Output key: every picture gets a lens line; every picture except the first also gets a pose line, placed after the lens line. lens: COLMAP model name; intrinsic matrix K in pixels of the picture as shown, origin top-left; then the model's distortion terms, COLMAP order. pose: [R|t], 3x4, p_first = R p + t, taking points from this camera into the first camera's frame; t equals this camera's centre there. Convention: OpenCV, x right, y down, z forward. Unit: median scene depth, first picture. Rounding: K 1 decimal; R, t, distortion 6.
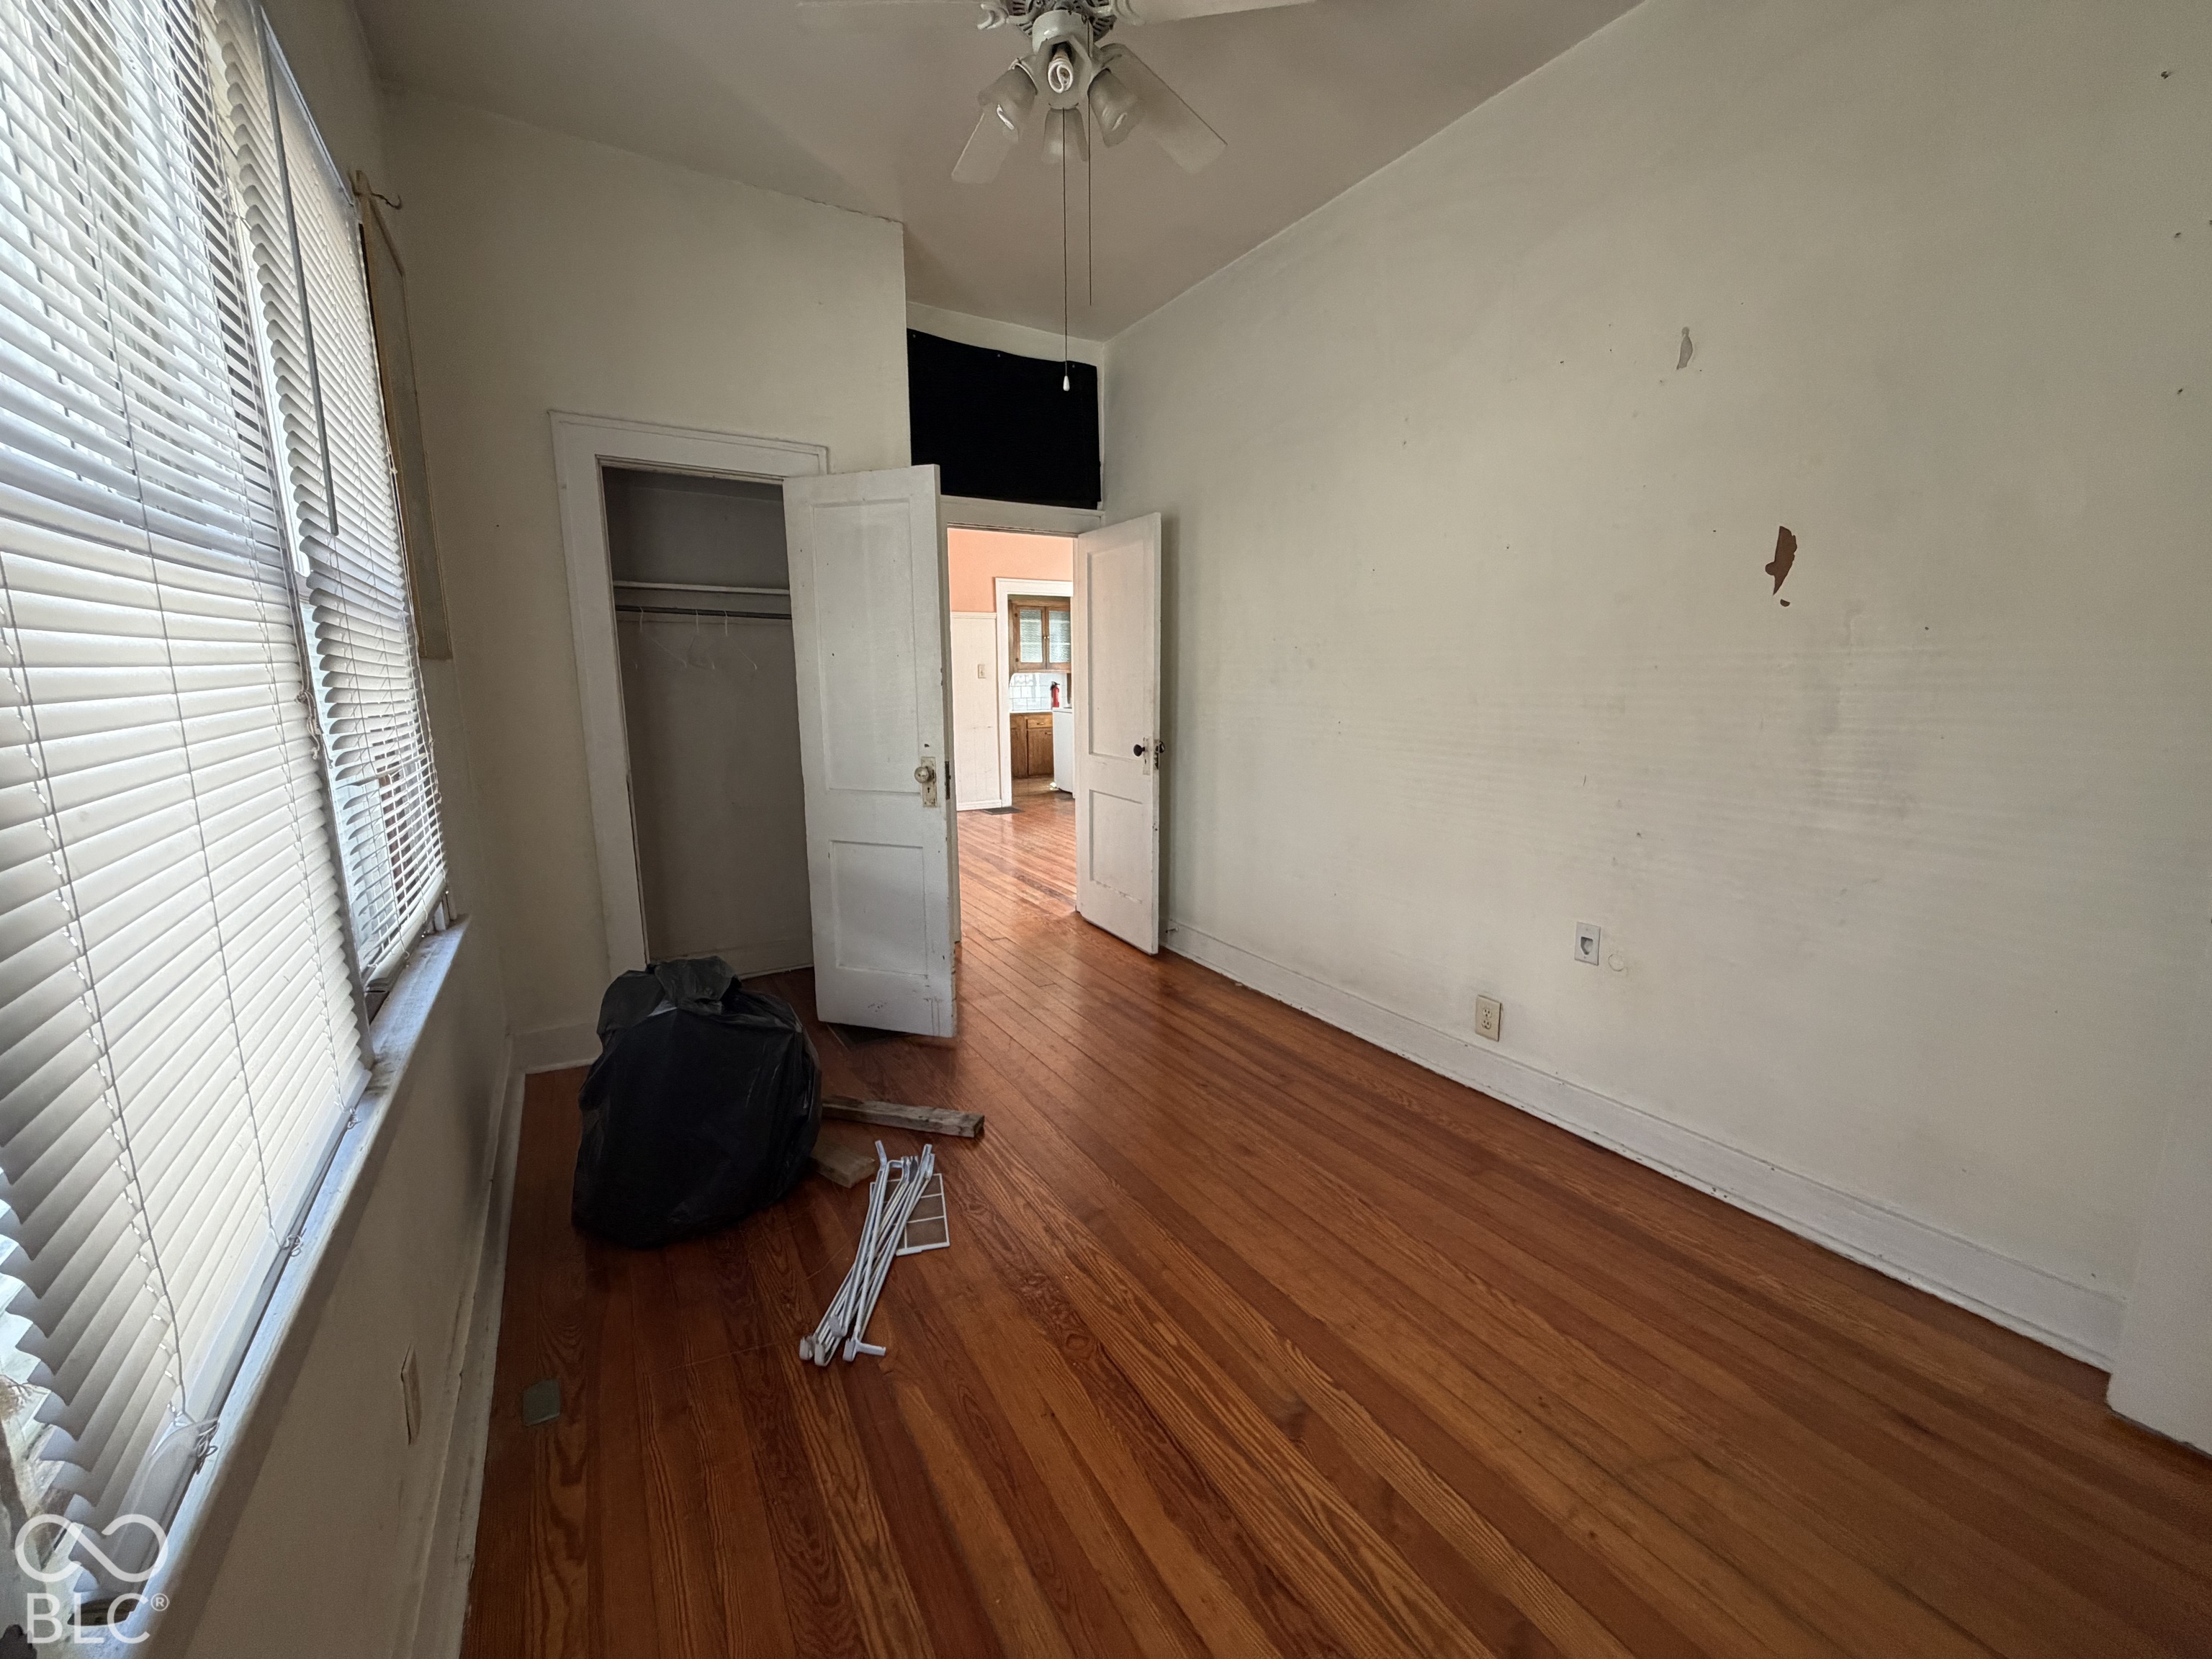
lens RADIAL K [[882.6, 0, 1101.4], [0, 882.6, 828.5], [0, 0, 1]] dist [0.000770, 0.000865]
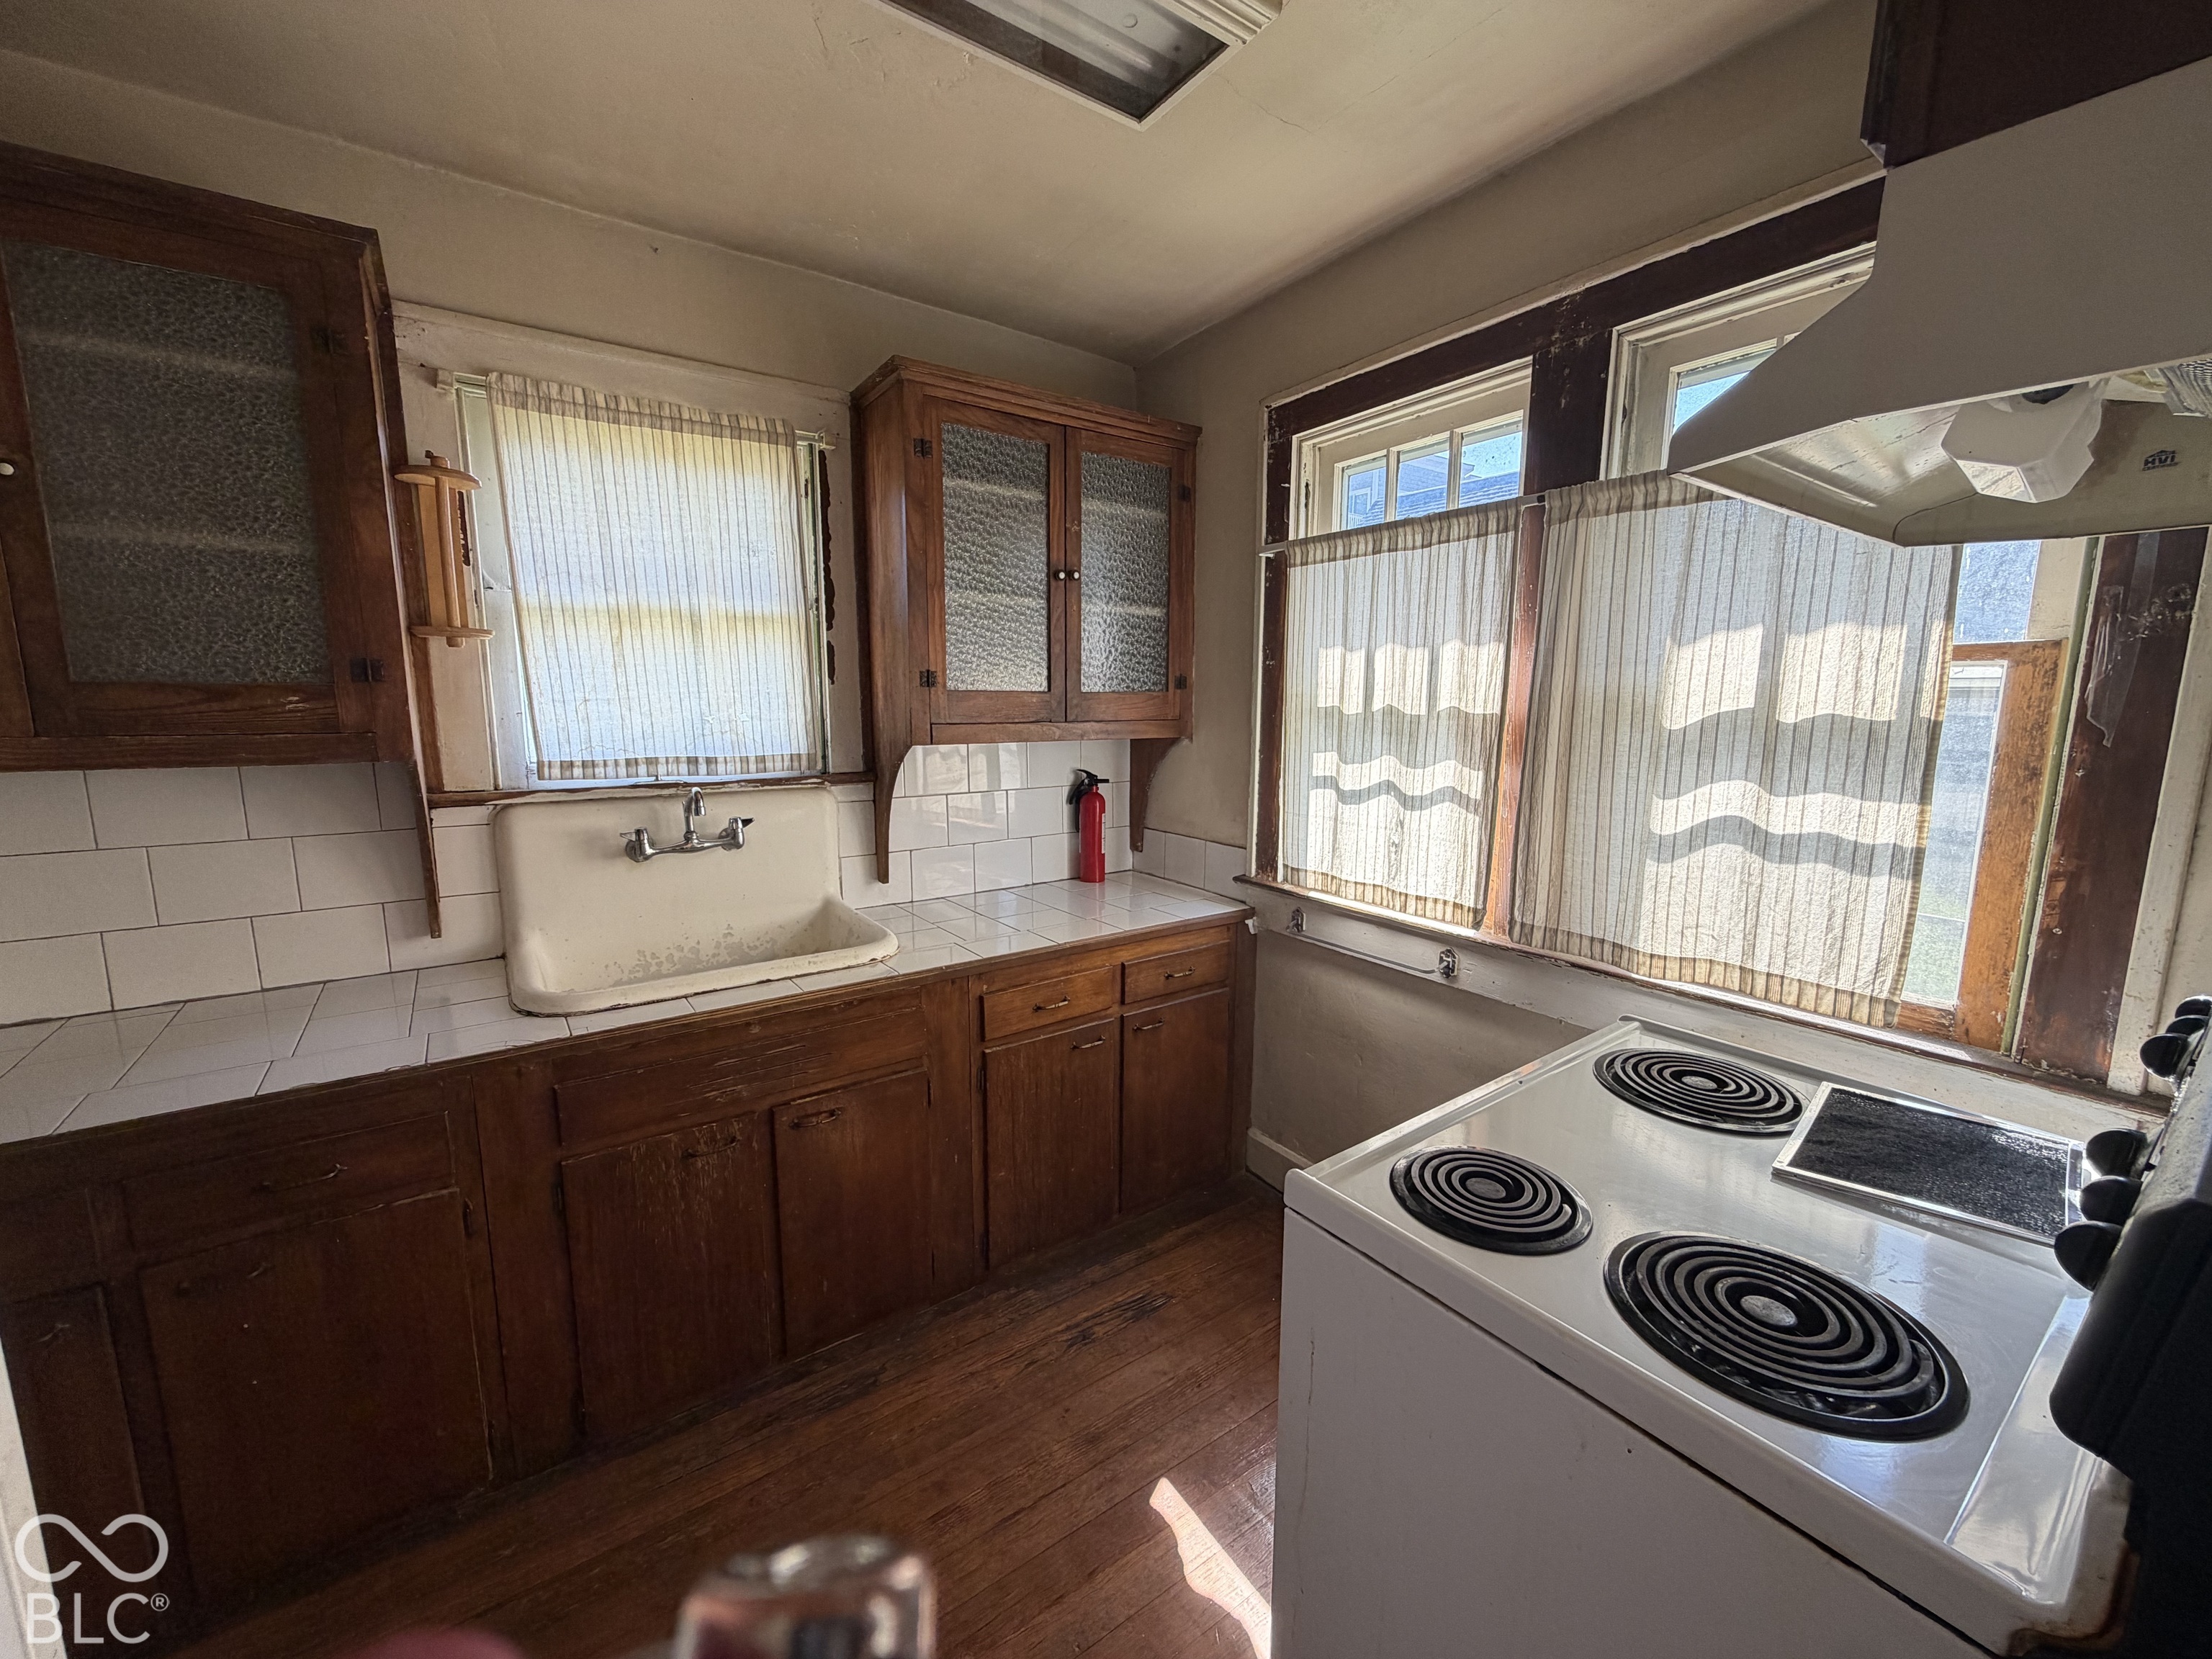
lens RADIAL K [[882.6, 0, 1098.8], [0, 882.6, 828.7], [0, 0, 1]] dist [0.000770, 0.000865]
pose [[0.996252, -0.003965, 0.086402, -0.281618], [0.006379, 0.999597, -0.027673, -0.576665], [-0.086257, 0.028121, 0.995876, 3.044801]]
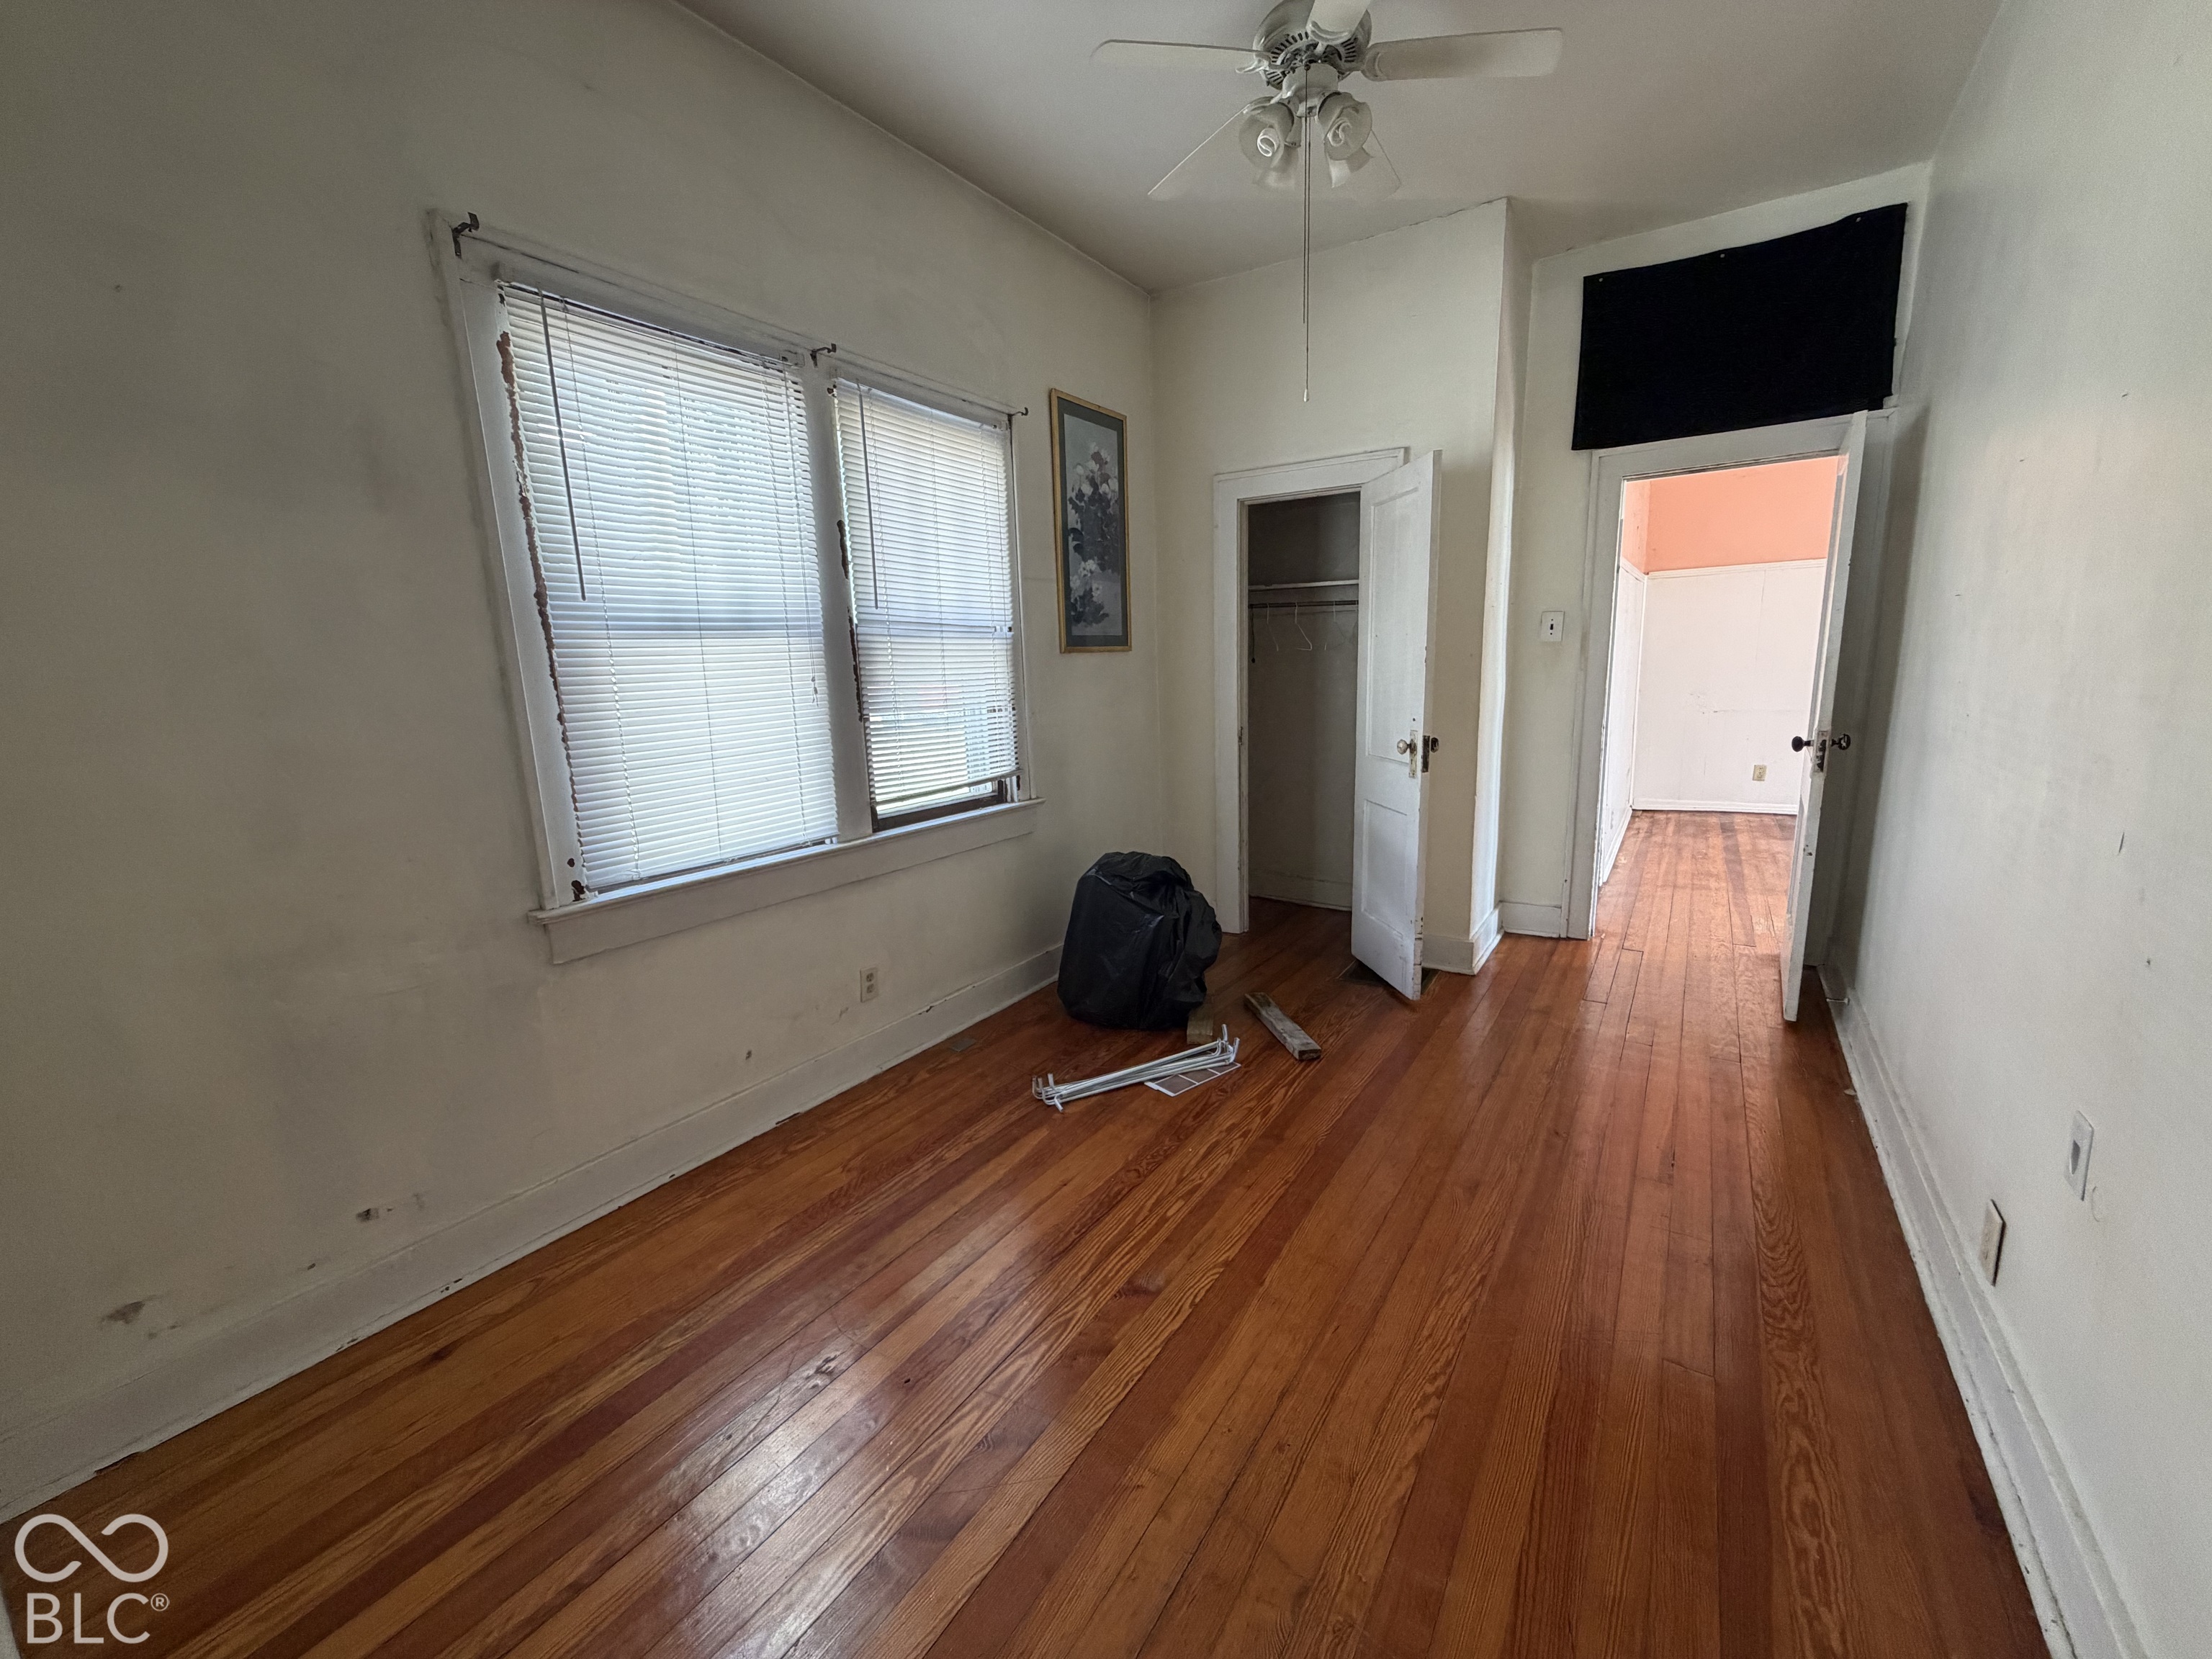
lens RADIAL K [[882.6, 0, 1094.5], [0, 882.6, 820.2], [0, 0, 1]] dist [0.000770, 0.000865]
pose [[0.435810, 0.151955, -0.887118, 0.589474], [-0.126781, 0.986182, 0.106641, -0.038927], [0.891064, 0.065994, 0.449053, 0.187022]]
